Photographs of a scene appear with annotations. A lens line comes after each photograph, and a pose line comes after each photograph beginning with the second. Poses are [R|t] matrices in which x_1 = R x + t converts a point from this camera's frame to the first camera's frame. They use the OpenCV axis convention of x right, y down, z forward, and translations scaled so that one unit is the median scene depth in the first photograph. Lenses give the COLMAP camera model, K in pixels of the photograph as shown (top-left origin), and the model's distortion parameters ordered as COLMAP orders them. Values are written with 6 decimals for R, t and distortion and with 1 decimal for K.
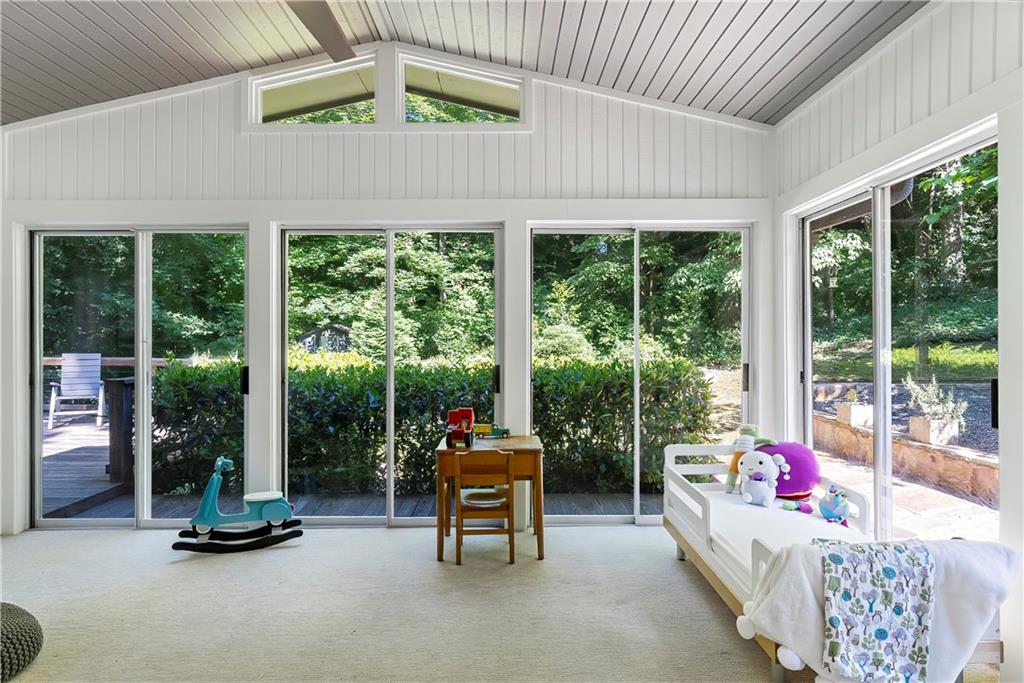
lens RADIAL K [[561.7, 0, 512.0], [0, 561.7, 341.5], [0, 0, 1]] dist [0.002139, 0.000786]
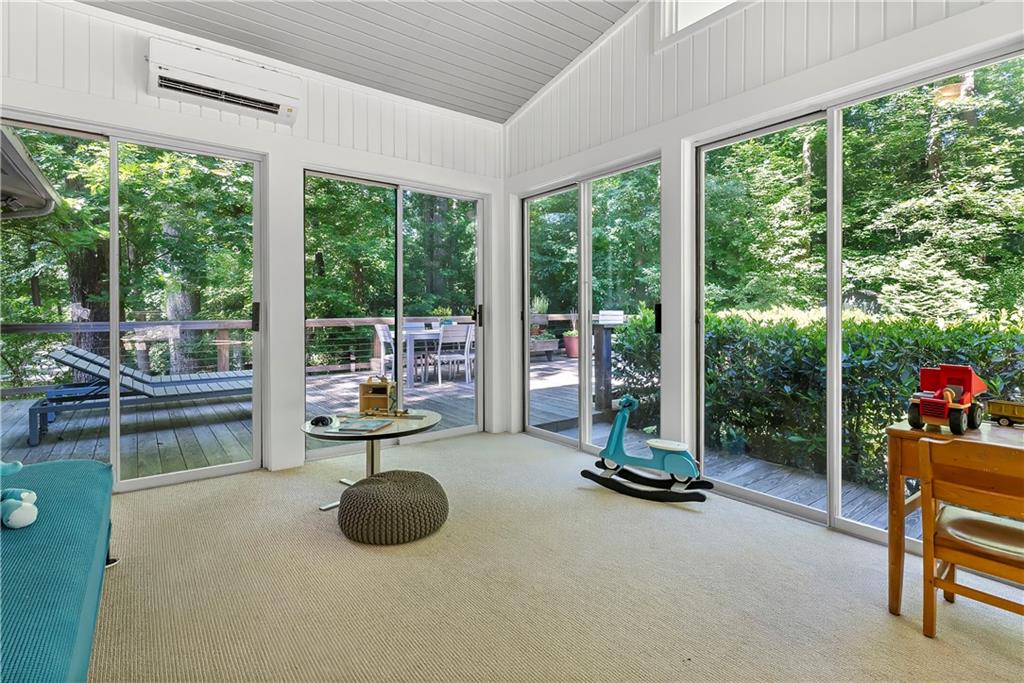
lens RADIAL K [[500.1, 0, 515.5], [0, 500.1, 316.7], [0, 0, 1]] dist [0.004992, 0.000714]
pose [[0.590487, 0.007364, -0.807014, 0.042781], [-0.005923, 0.999971, 0.004790, 0.047660], [0.807026, 0.001951, 0.590513, 0.233216]]
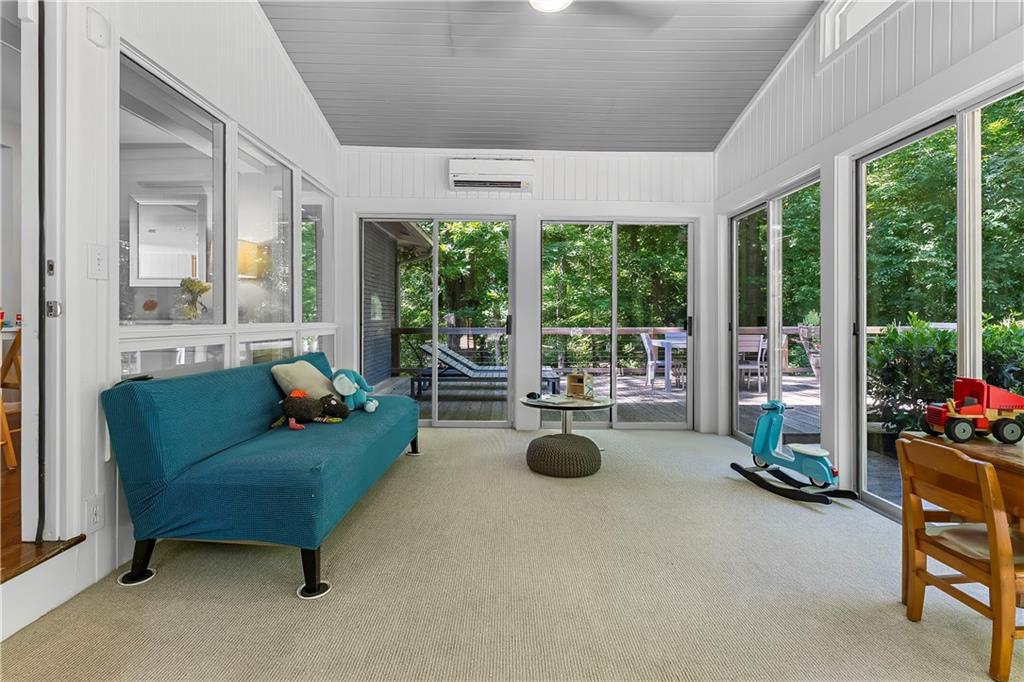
lens RADIAL K [[500.3, 0, 512.1], [0, 500.3, 327.0], [0, 0, 1]] dist [-0.001510, -0.000110]
pose [[0.001570, 0.011817, -0.999929, 0.288431], [-0.013729, 0.999836, 0.011794, 0.045345], [0.999905, 0.013710, 0.001732, 0.350977]]
